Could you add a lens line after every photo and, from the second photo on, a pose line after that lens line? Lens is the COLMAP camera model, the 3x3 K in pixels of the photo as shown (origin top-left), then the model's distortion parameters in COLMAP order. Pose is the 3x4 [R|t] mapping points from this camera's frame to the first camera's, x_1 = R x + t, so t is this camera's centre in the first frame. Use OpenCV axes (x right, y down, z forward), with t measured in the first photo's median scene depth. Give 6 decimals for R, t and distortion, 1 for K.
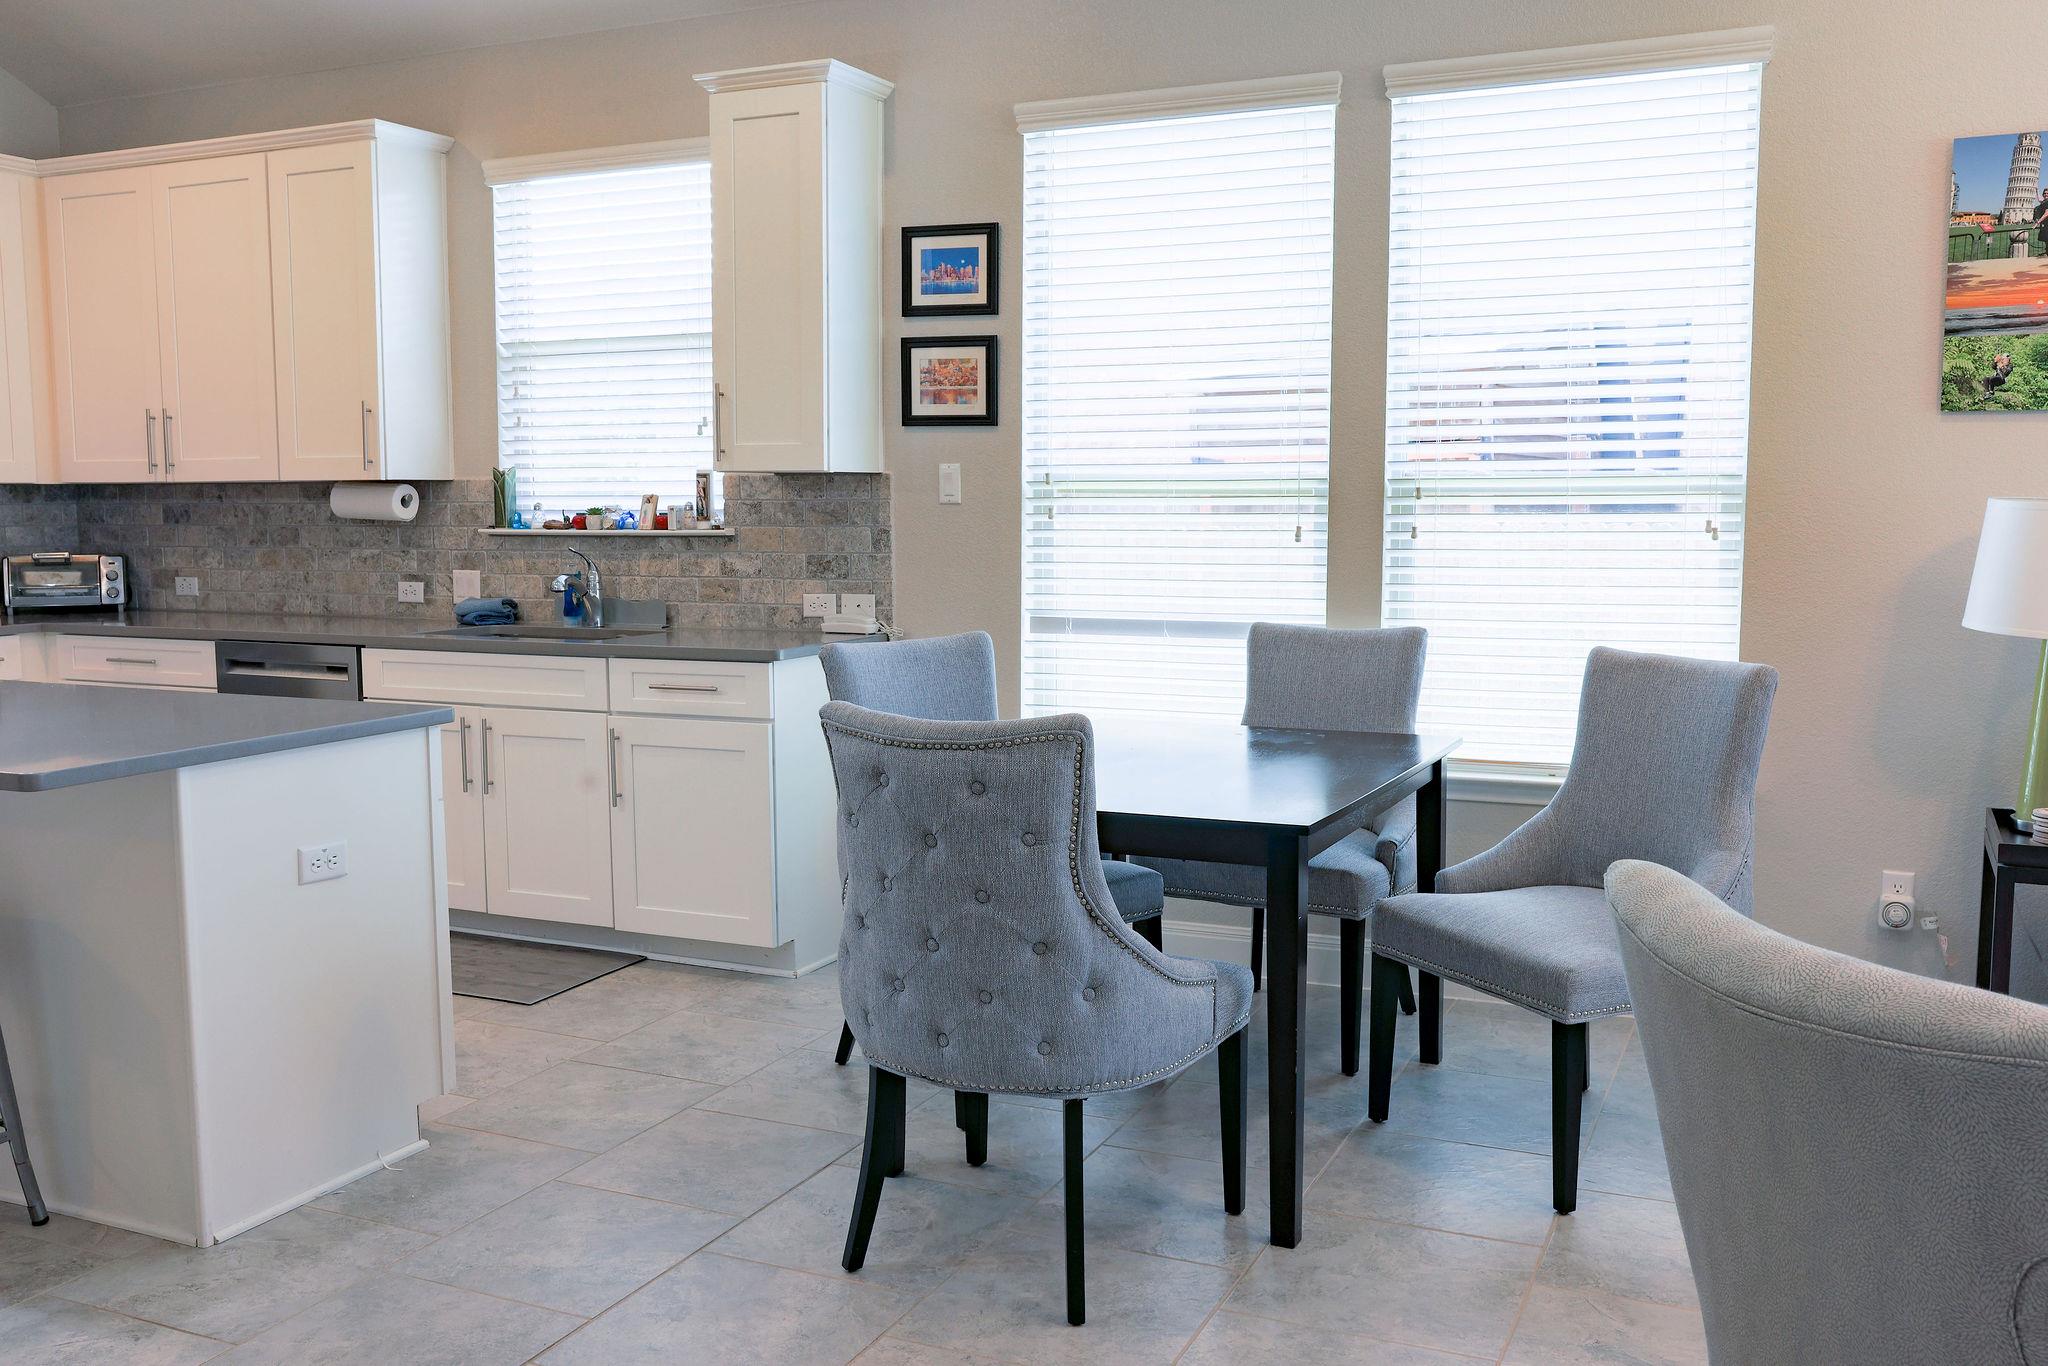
lens RADIAL K [[1811.6, 0, 1024.0], [0, 1811.6, 683.0], [0, 0, 1]] dist [-0.081757, 0.125285]
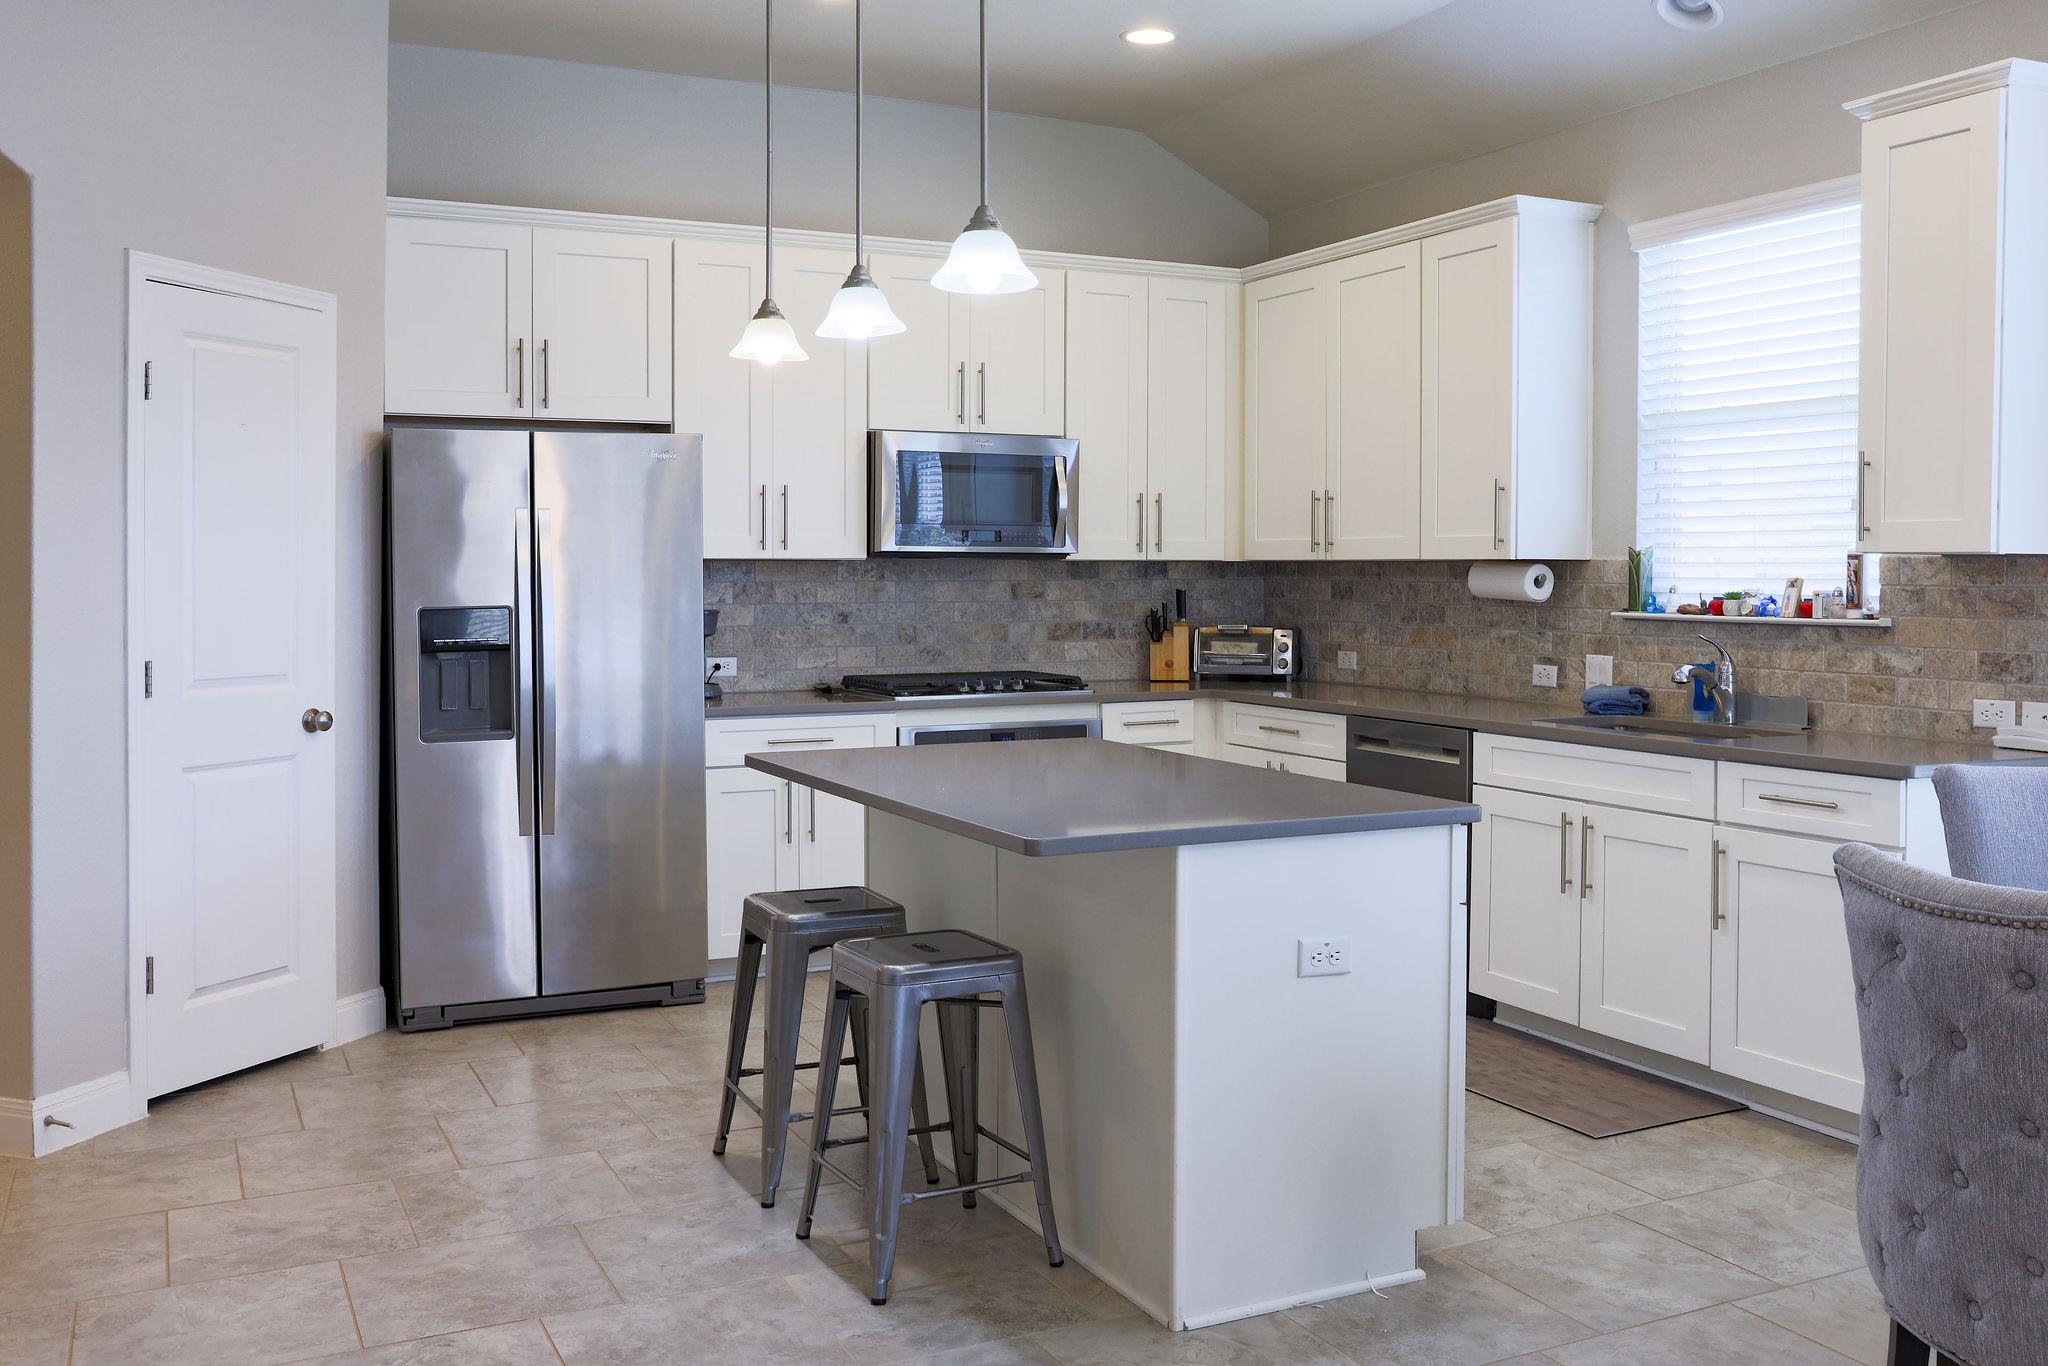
lens RADIAL K [[1831.9, 0, 1034.1], [0, 1831.9, 609.0], [0, 0, 1]] dist [-0.064988, 0.084996]
pose [[0.778656, 0.018822, -0.627169, 0.063444], [-0.070548, 0.995838, -0.057702, -0.011867], [0.623473, 0.089175, 0.776743, 0.078724]]
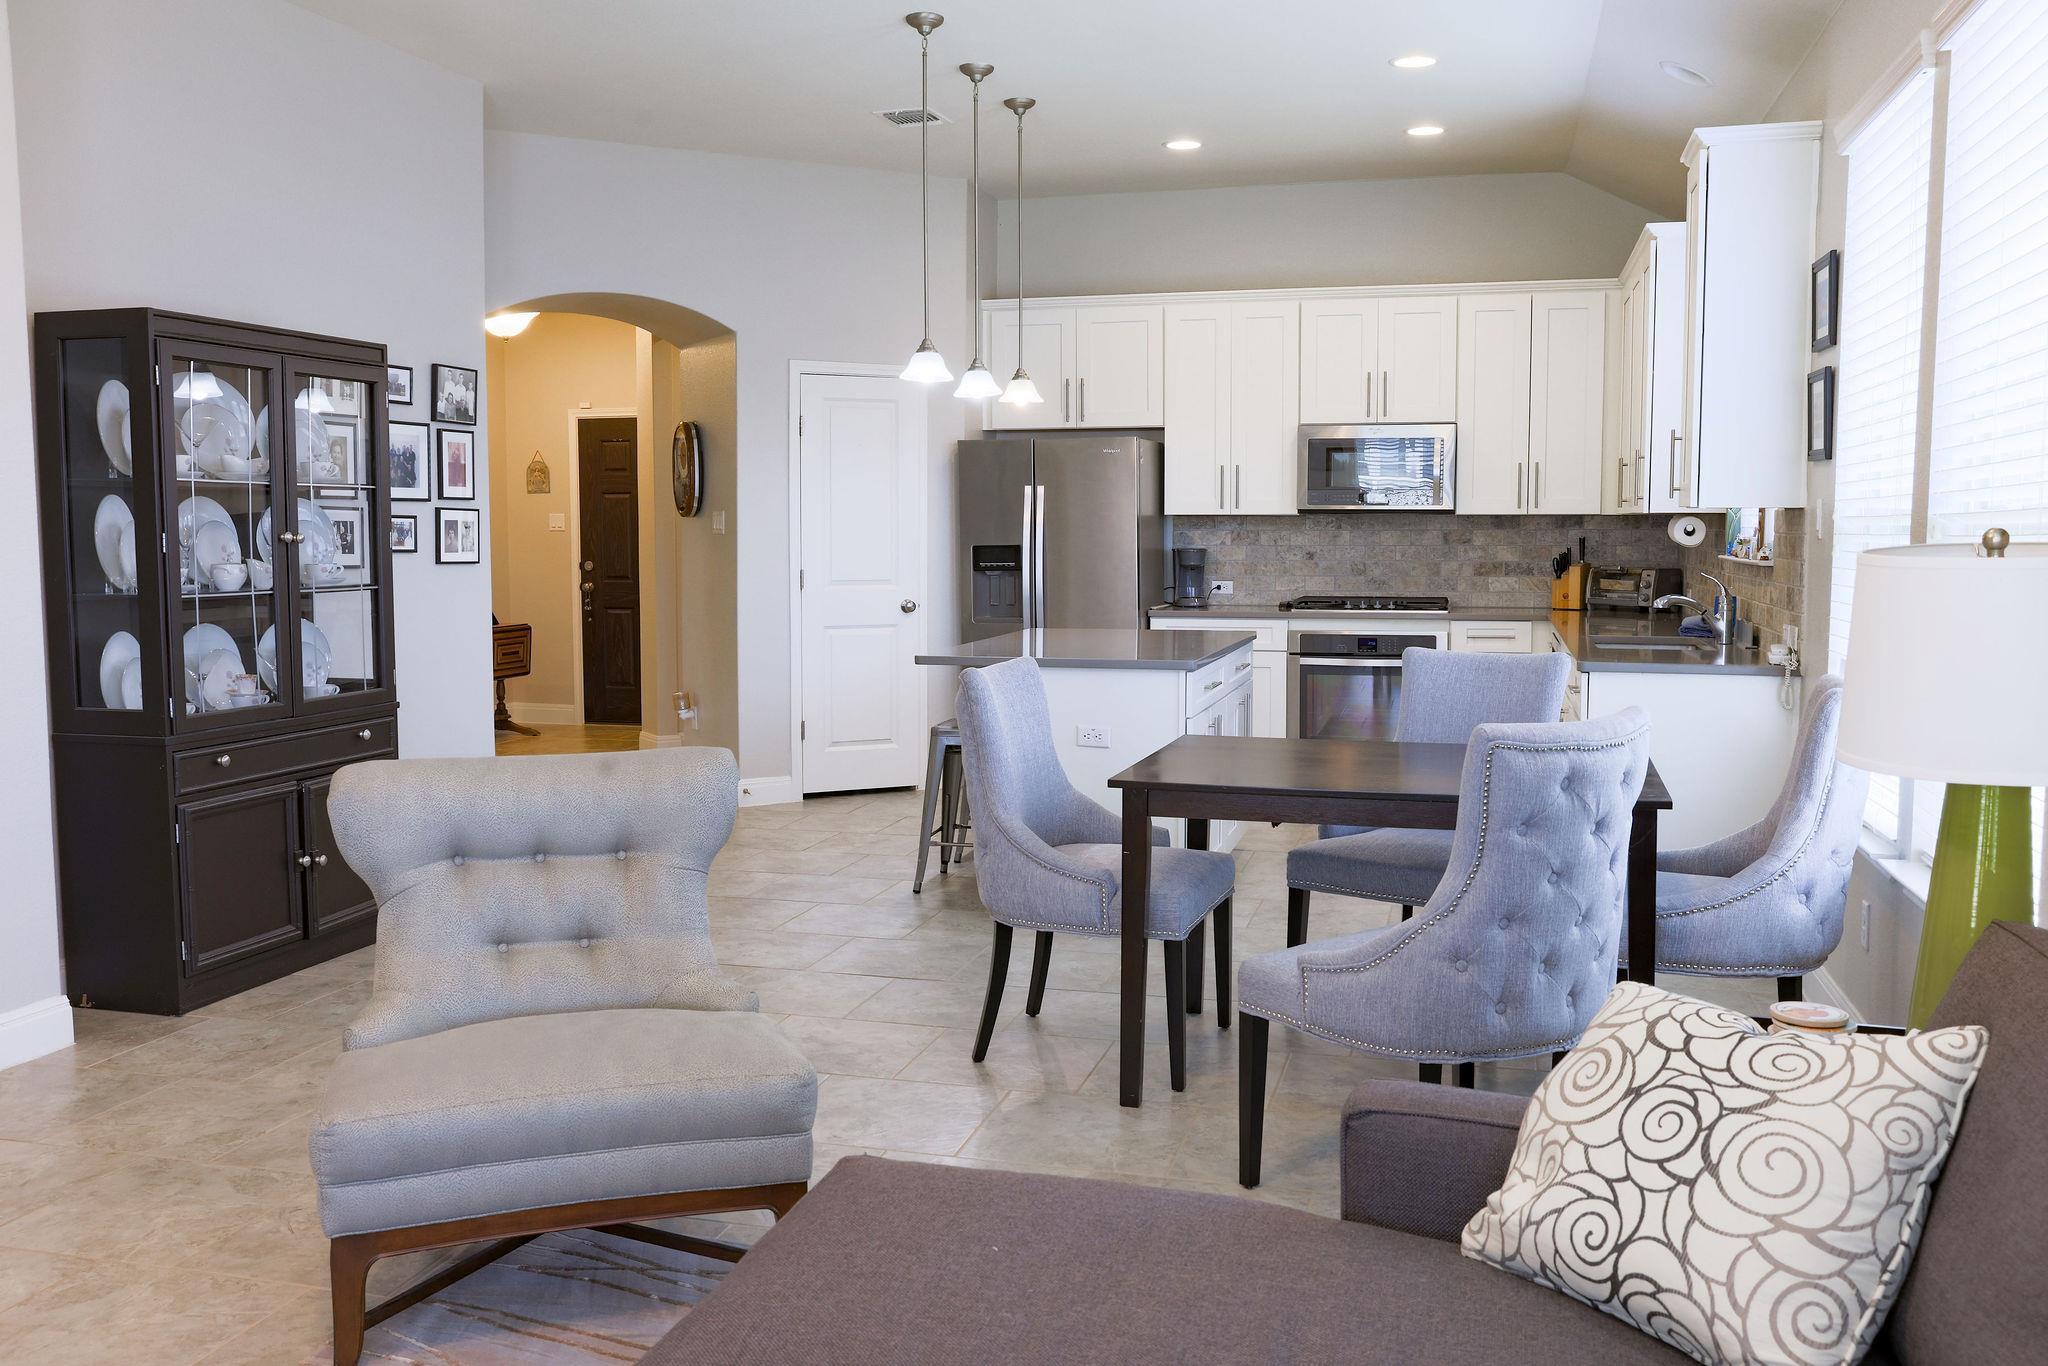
lens RADIAL K [[1728.9, 0, 1007.4], [0, 1728.9, 677.2], [0, 0, 1]] dist [-0.068579, 0.094196]
pose [[0.163187, 0.092080, -0.982289, 0.778857], [-0.102397, 0.991839, 0.075964, -0.048036], [0.981267, 0.088188, 0.171284, 0.393238]]
